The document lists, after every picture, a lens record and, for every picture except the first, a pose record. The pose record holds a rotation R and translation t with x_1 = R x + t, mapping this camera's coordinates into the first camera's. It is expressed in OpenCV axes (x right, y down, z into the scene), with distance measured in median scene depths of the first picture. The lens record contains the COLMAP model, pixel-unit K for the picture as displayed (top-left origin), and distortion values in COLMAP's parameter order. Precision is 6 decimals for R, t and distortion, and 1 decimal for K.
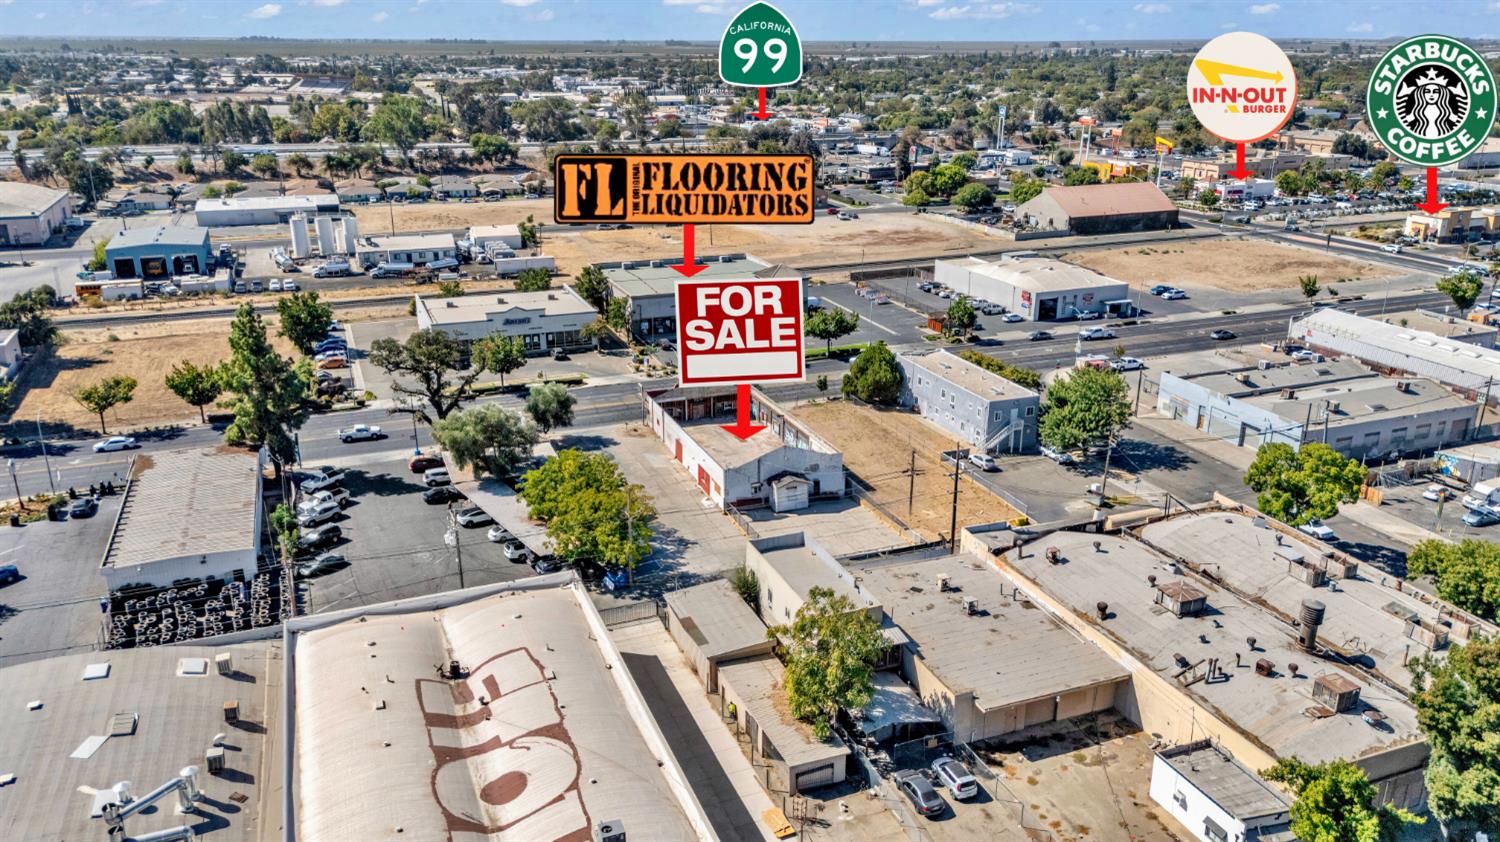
lens RADIAL K [[1091.1, 0, 750.0], [0, 1091.1, 421.0], [0, 0, 1]] dist [0.109104, -0.164122]
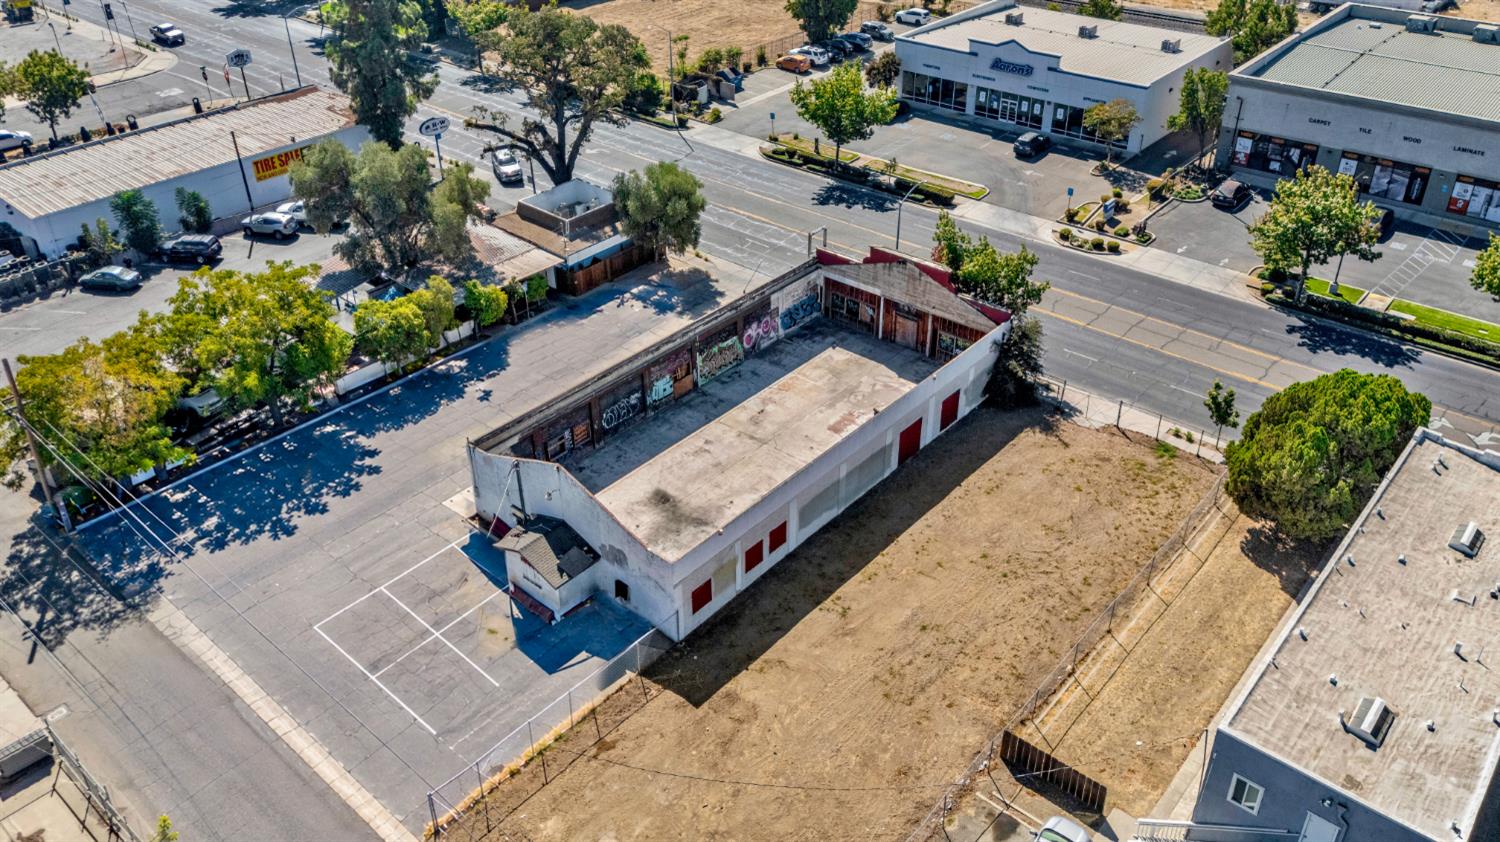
lens RADIAL K [[1021.4, 0, 753.4], [0, 1021.4, 539.7], [0, 0, 1]] dist [0.022080, 0.002775]
pose [[0.460985, 0.562175, -0.686624, 0.232572], [-0.278433, 0.826298, 0.489599, -0.111418], [0.842596, -0.034519, 0.537439, 0.586106]]
